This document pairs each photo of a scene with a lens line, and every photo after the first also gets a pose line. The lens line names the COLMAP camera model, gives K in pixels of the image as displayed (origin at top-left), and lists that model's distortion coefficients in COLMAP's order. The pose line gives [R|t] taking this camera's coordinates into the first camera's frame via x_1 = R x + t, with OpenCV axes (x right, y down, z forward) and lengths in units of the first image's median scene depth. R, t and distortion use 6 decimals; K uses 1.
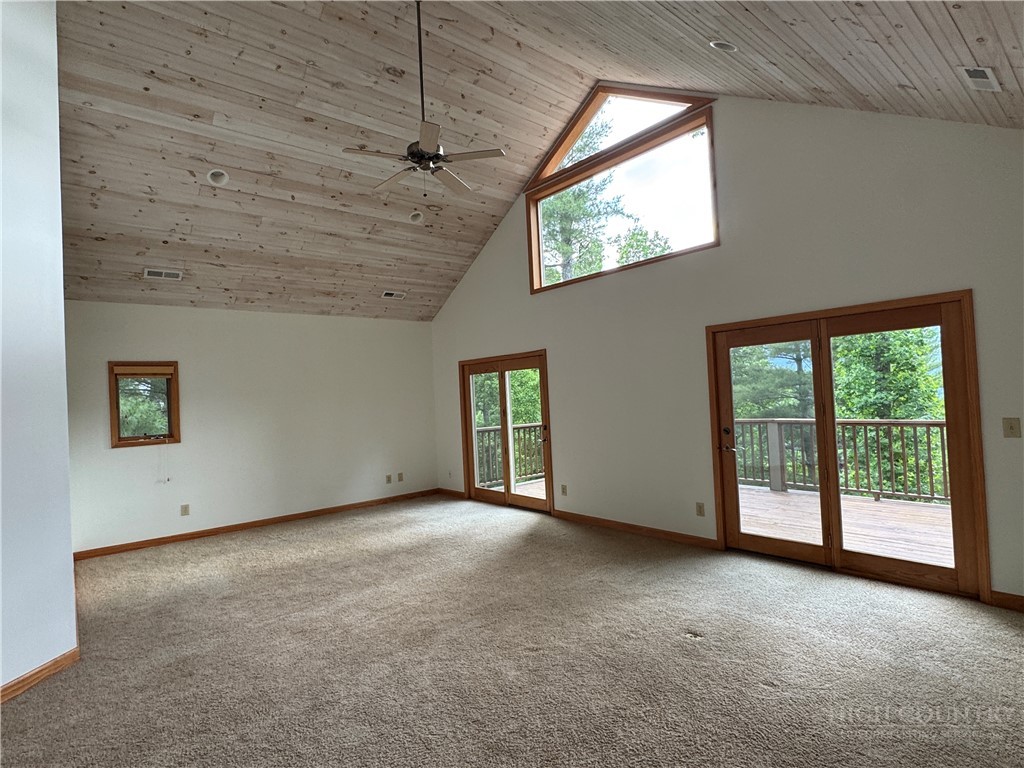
lens RADIAL K [[532.6, 0, 511.2], [0, 532.6, 385.3], [0, 0, 1]] dist [-0.002338, -0.000141]
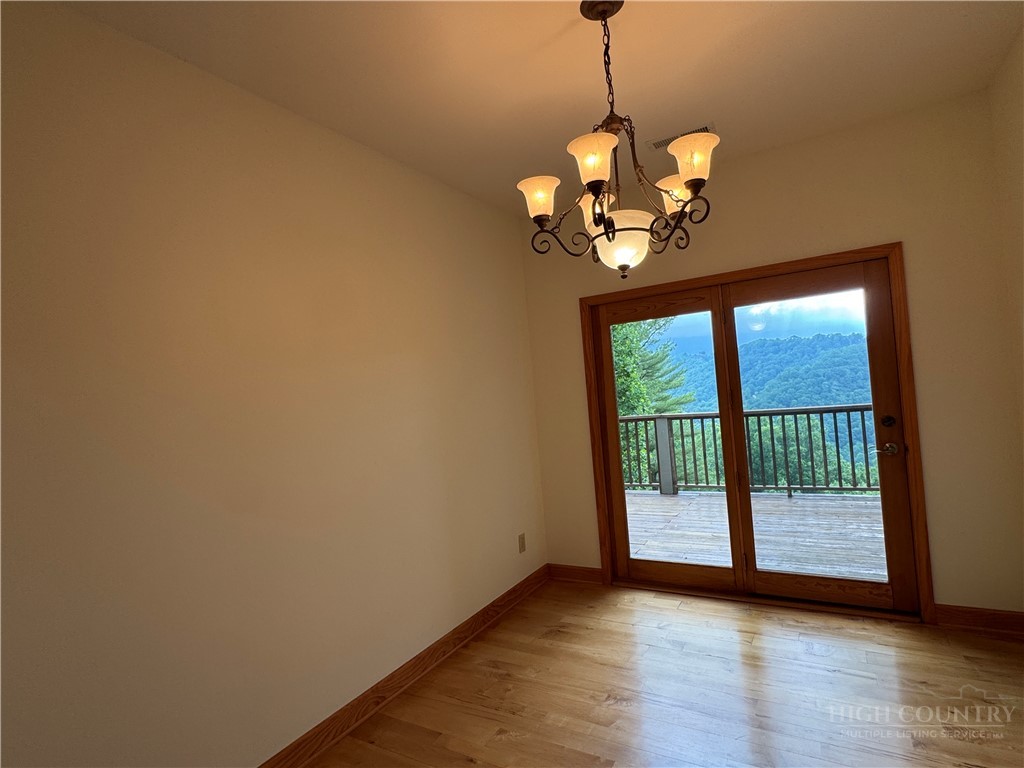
lens RADIAL K [[532.6, 0, 511.2], [0, 532.6, 385.3], [0, 0, 1]] dist [-0.002338, -0.000141]
pose [[0.946150, -0.029382, 0.322393, 0.018335], [0.034600, 0.999346, -0.010464, 0.024157], [-0.321875, 0.021055, 0.946548, 0.348602]]
